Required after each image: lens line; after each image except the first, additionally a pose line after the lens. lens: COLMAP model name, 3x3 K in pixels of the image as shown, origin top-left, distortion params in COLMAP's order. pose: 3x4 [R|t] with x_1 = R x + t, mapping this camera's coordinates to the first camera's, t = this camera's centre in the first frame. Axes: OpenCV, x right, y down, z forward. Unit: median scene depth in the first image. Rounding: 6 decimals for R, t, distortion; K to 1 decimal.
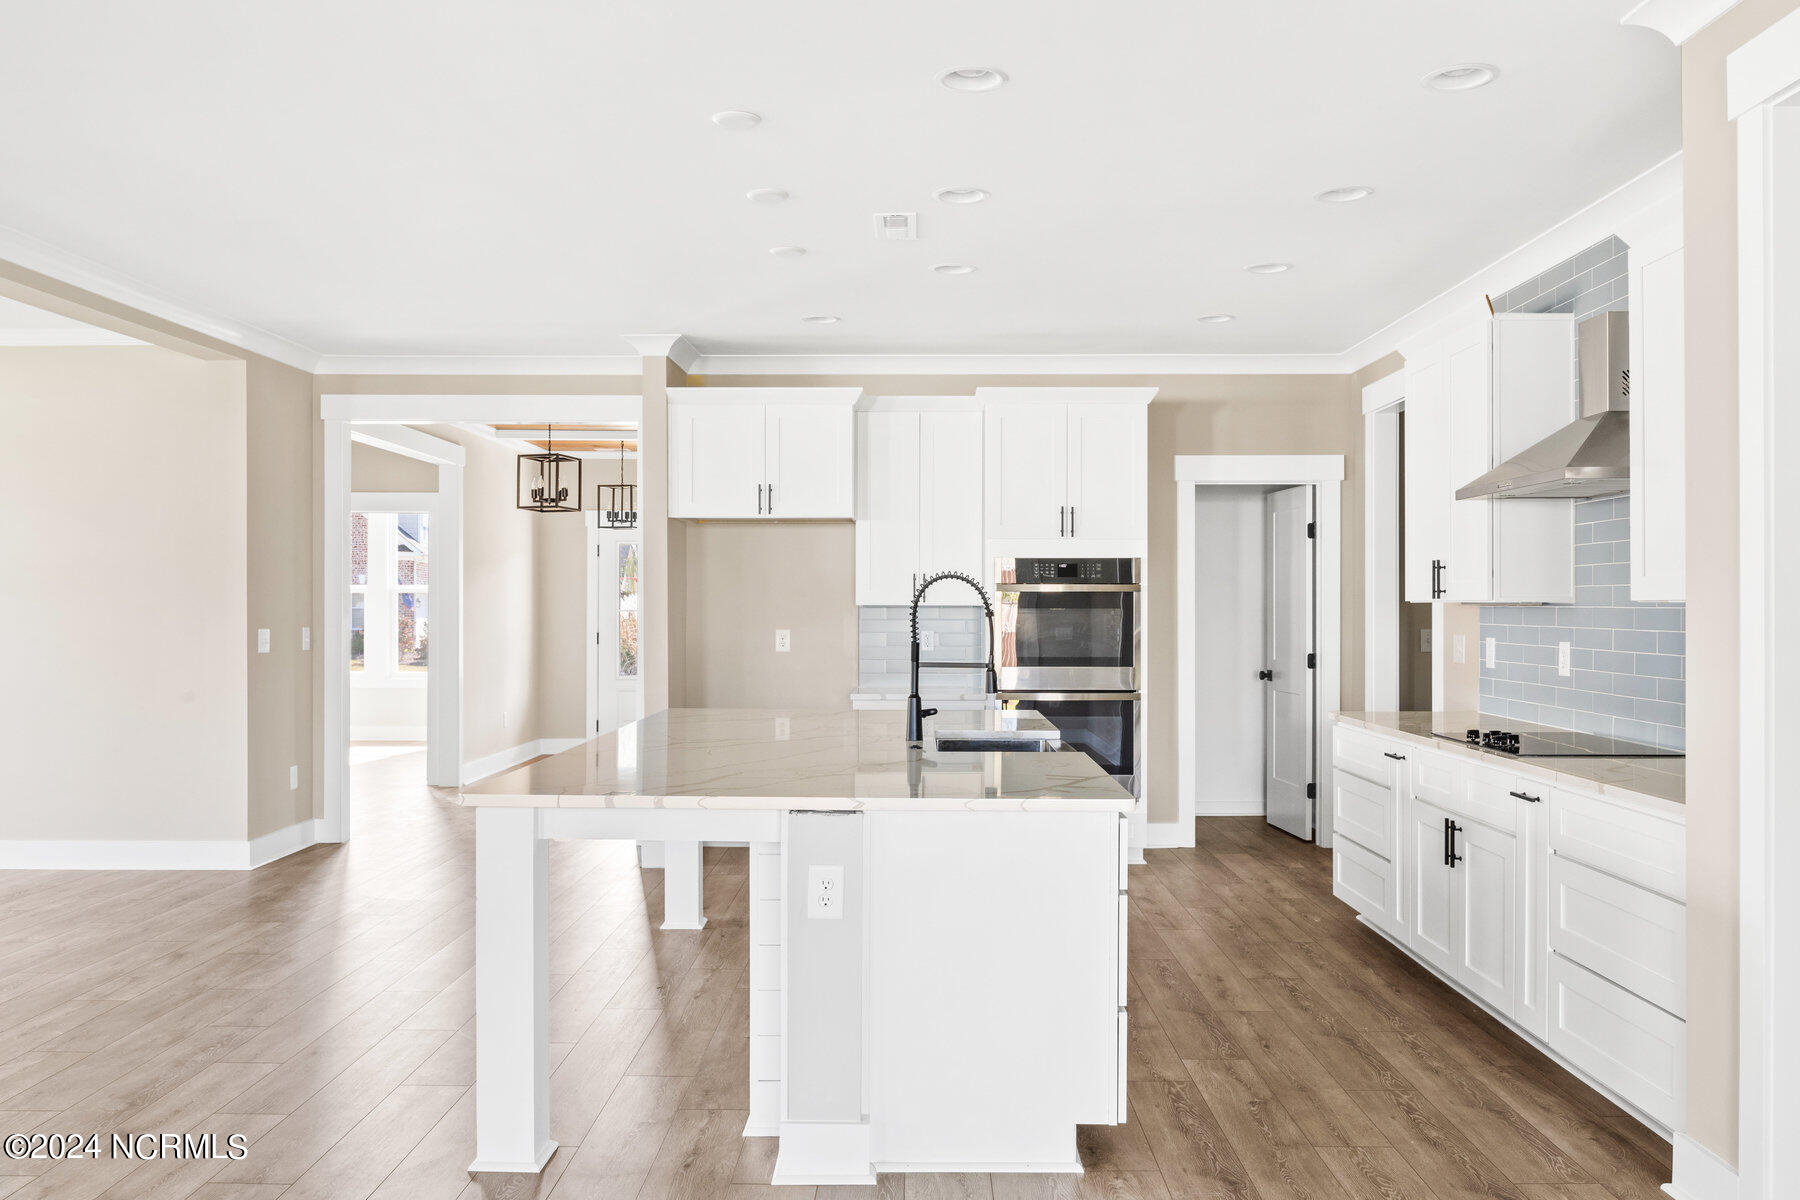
lens RADIAL K [[1448.7, 0, 893.6], [0, 1448.7, 592.9], [0, 0, 1]] dist [-0.029305, -0.004429]
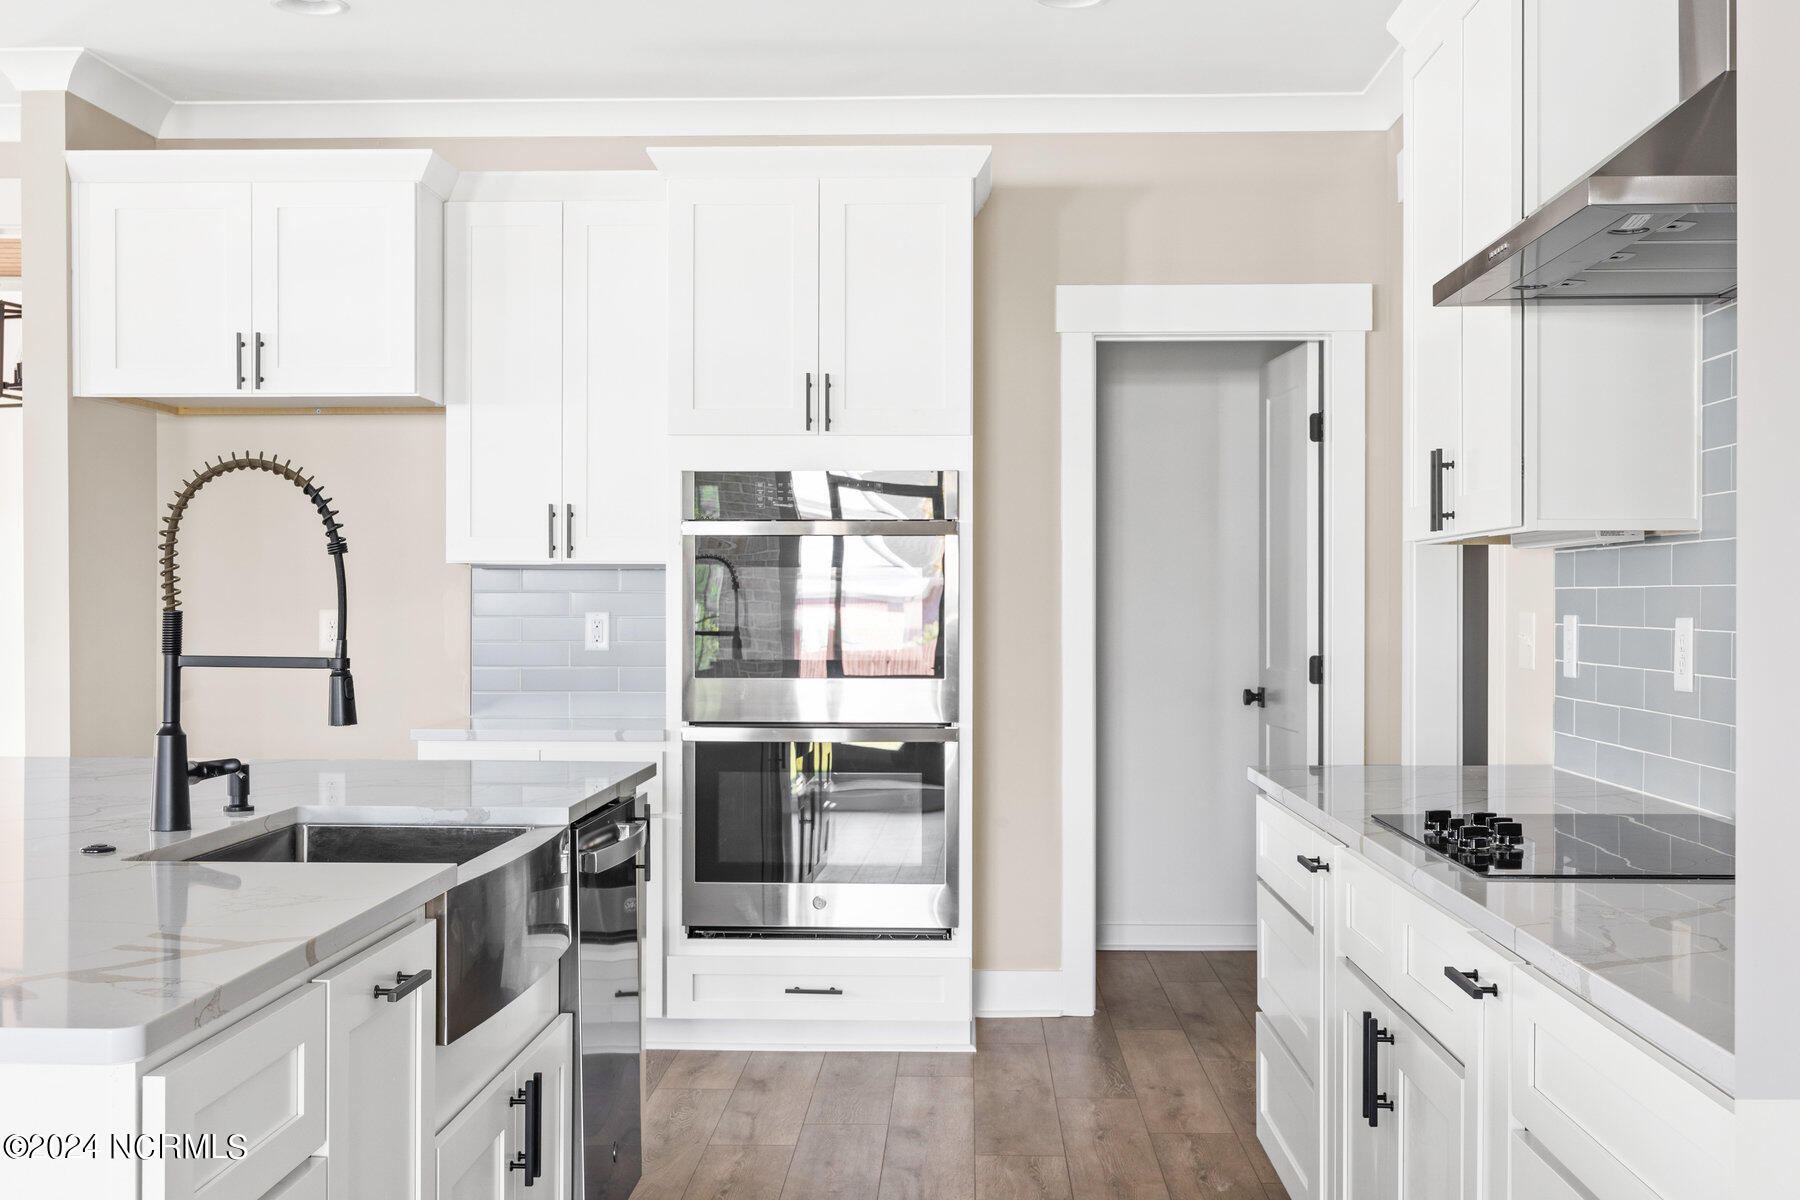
lens RADIAL K [[2116.3, 0, 901.8], [0, 2116.3, 603.0], [0, 0, 1]] dist [0.020650, 0.000000]
pose [[0.999755, 0.000545, -0.022128, 0.171855], [-0.000352, 0.999962, 0.008686, 0.017522], [0.022132, -0.008676, 0.999717, 0.235625]]
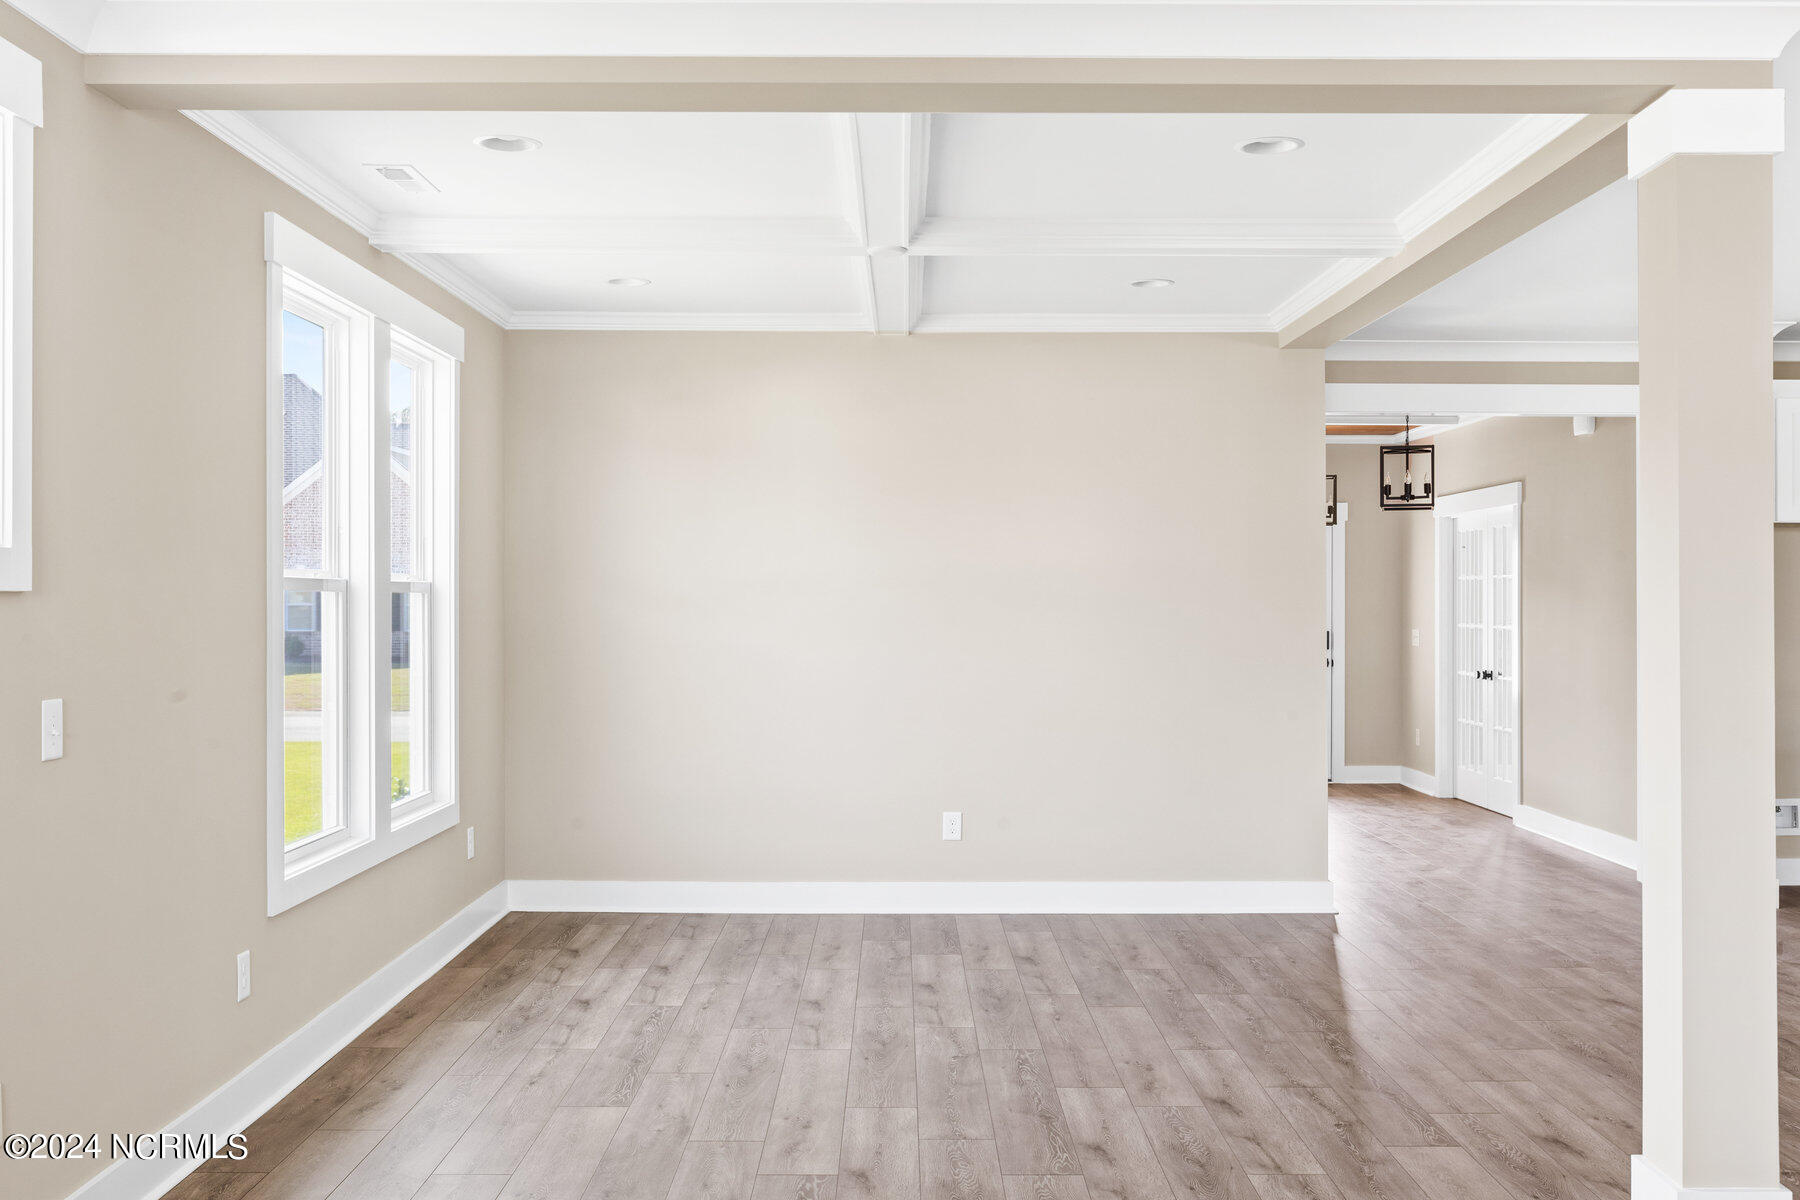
lens RADIAL K [[1755.8, 0, 899.0], [0, 1755.8, 610.3], [0, 0, 1]] dist [0.008740, 0.000000]
pose [[0.999740, 0.000536, 0.022817, -0.748478], [-0.000878, 0.999887, 0.014986, -0.013898], [-0.022807, -0.015002, 0.999627, -0.092951]]
